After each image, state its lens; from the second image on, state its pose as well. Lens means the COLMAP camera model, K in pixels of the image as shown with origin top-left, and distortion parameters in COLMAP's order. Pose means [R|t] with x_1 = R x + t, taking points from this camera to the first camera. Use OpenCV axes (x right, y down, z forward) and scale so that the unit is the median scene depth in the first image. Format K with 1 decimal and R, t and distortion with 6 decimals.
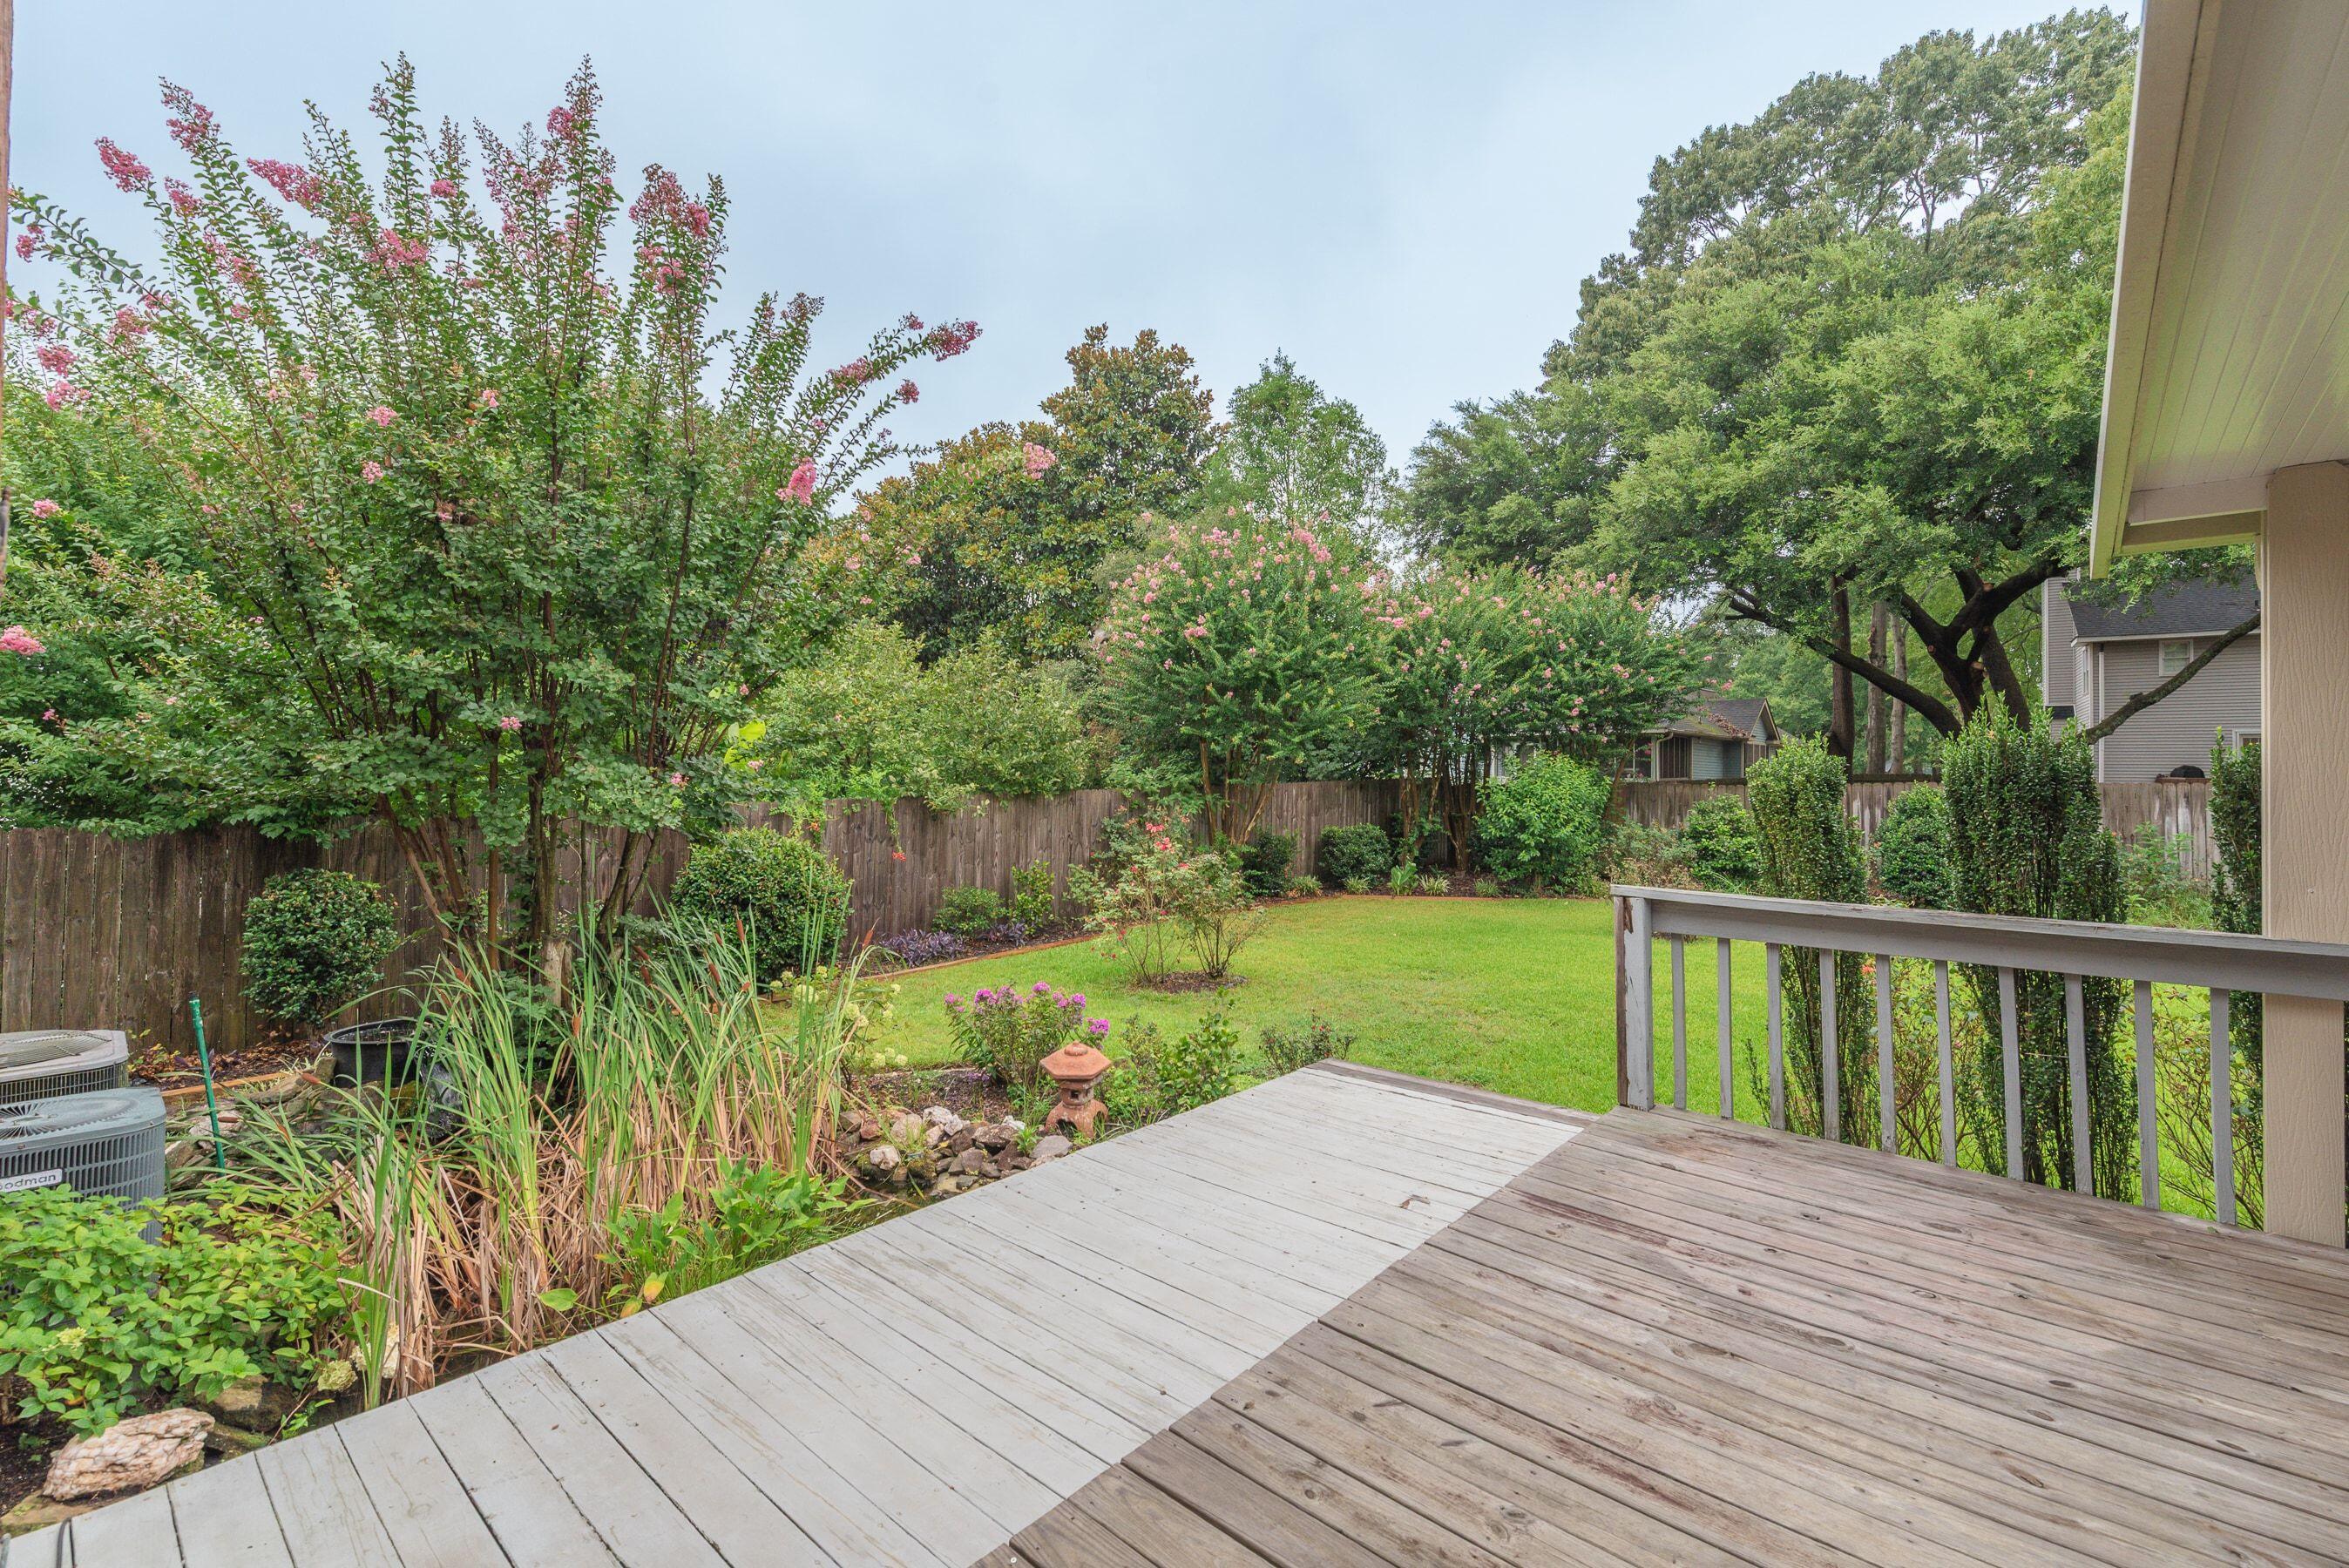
lens RADIAL K [[1010.2, 0, 1179.0], [0, 1010.2, 764.7], [0, 0, 1]] dist [-0.002603, -0.000243]
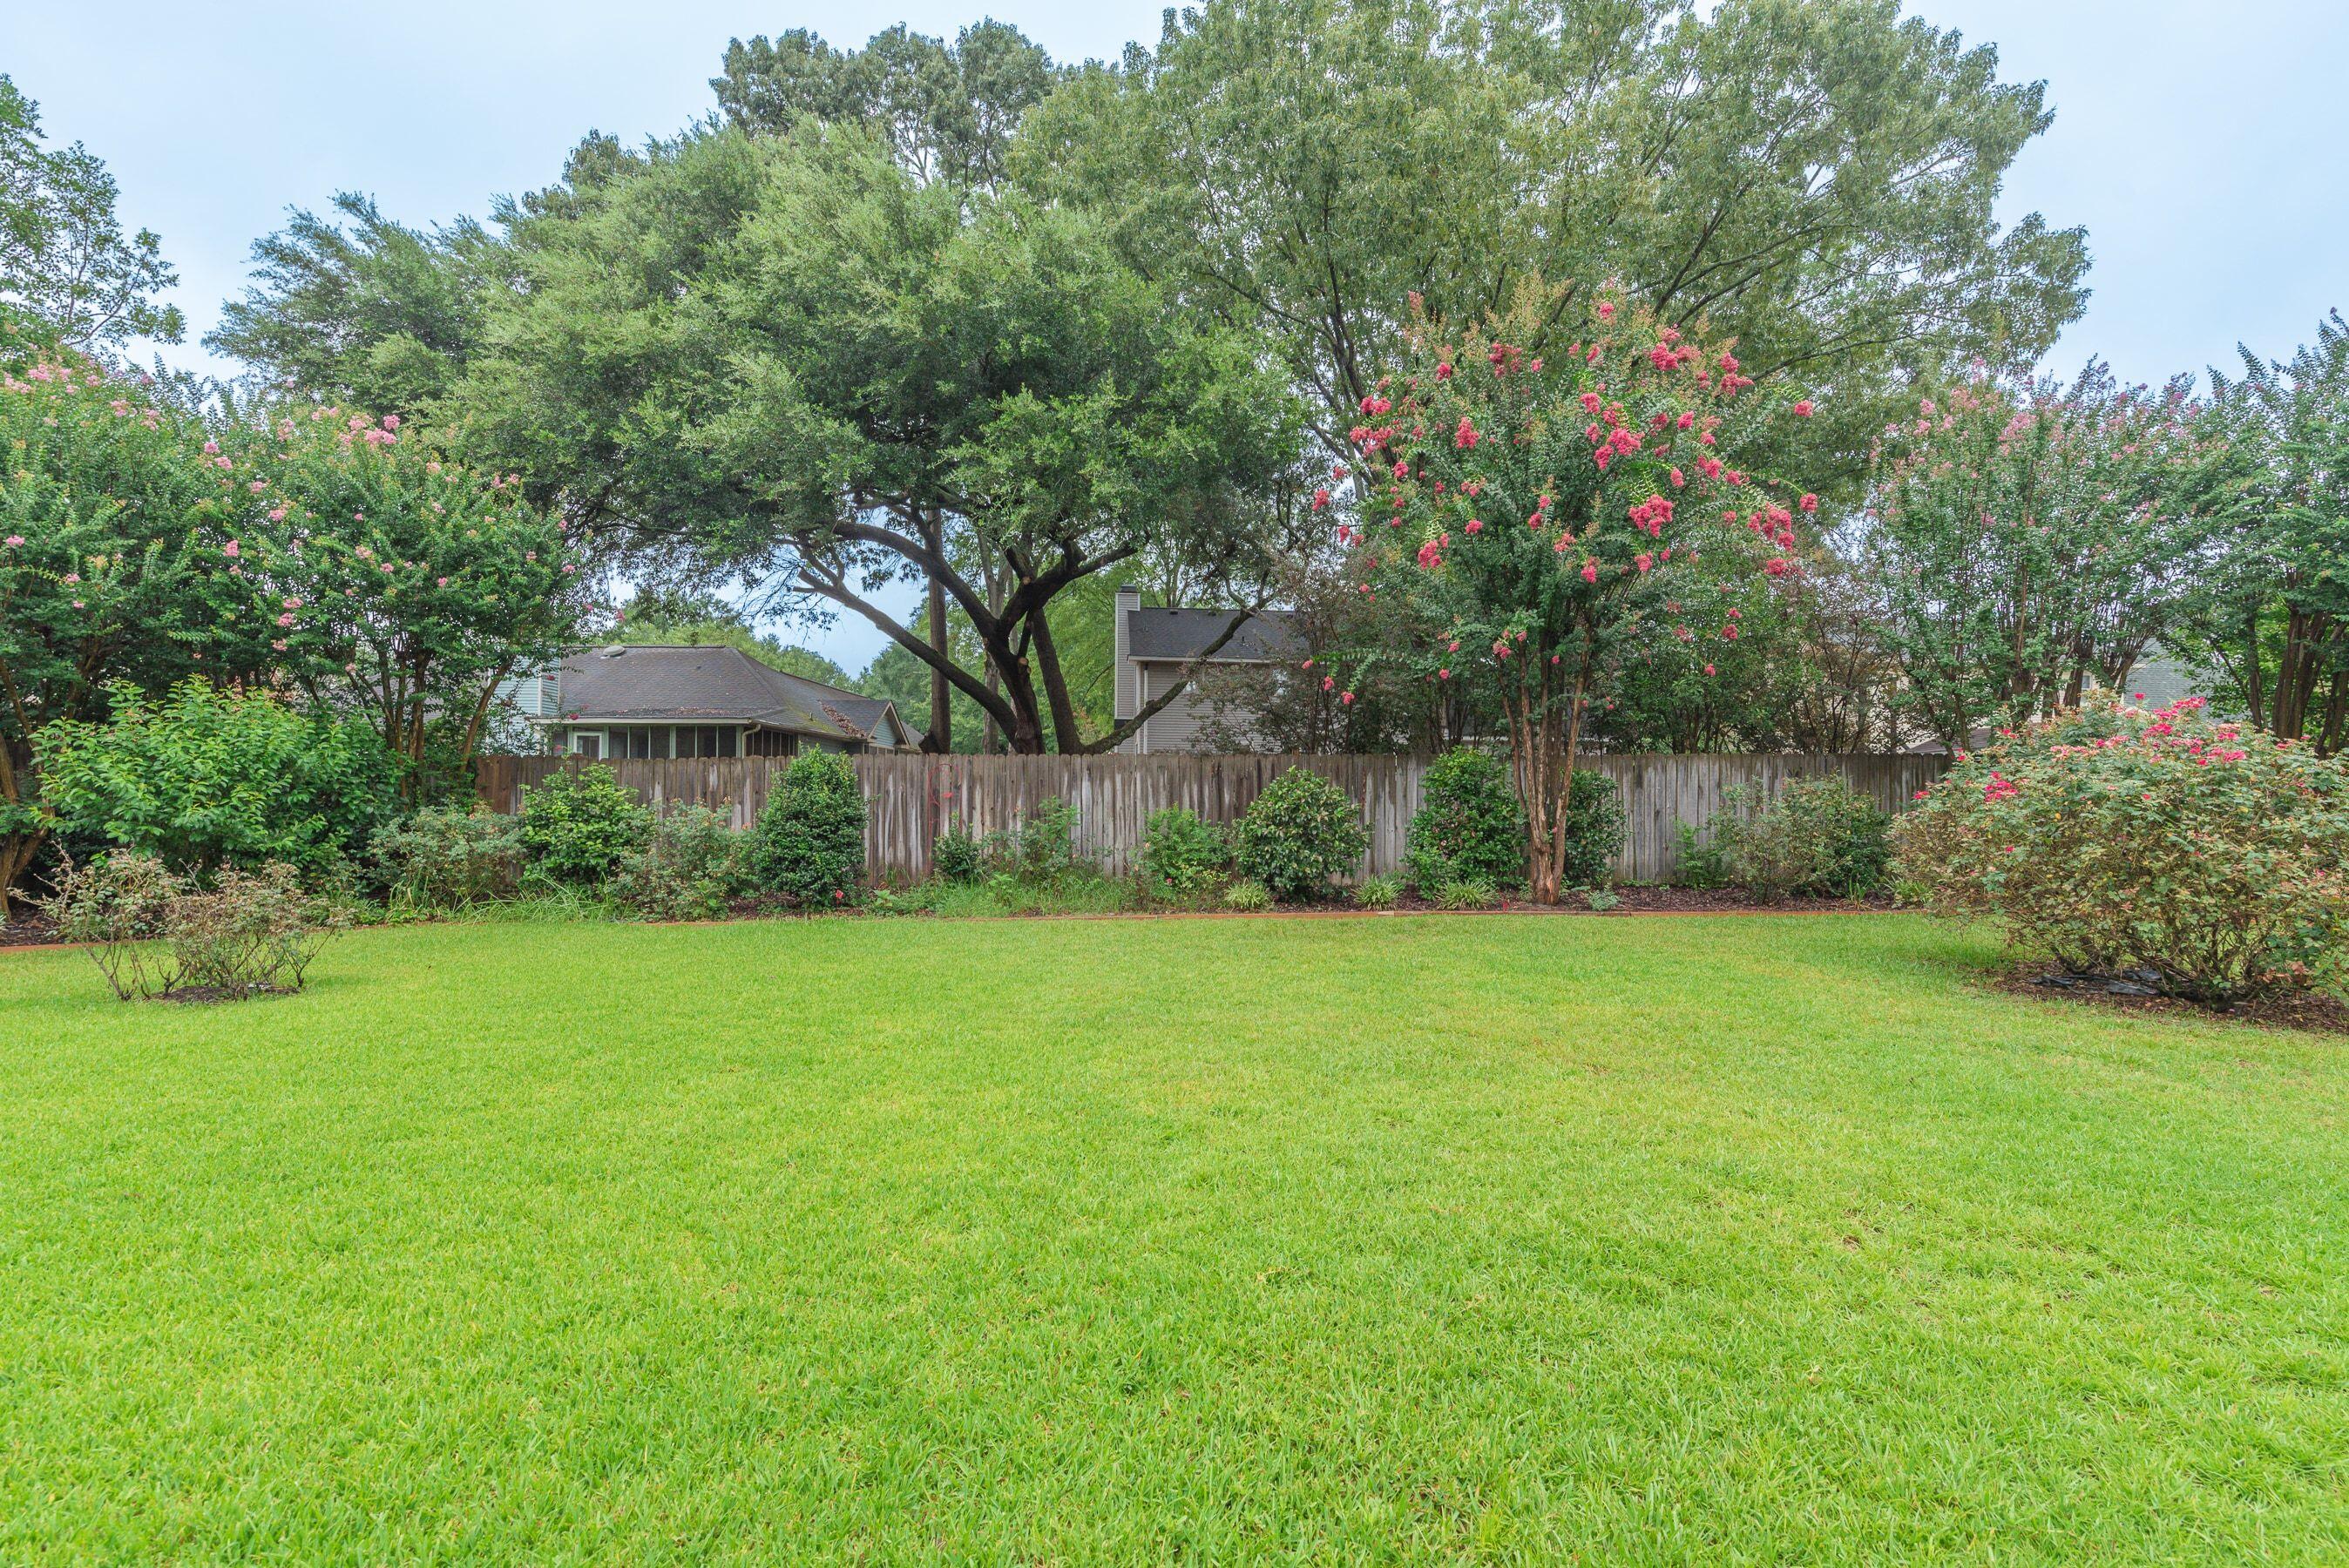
lens RADIAL K [[1005.5, 0, 1175.0], [0, 1005.5, 794.2], [0, 0, 1]] dist [0.000467, -0.000136]
pose [[0.770918, 0.005111, 0.636914, 0.273198], [-0.007511, 0.999971, 0.001067, 0.030917], [-0.636890, -0.005606, 0.770934, 0.136181]]
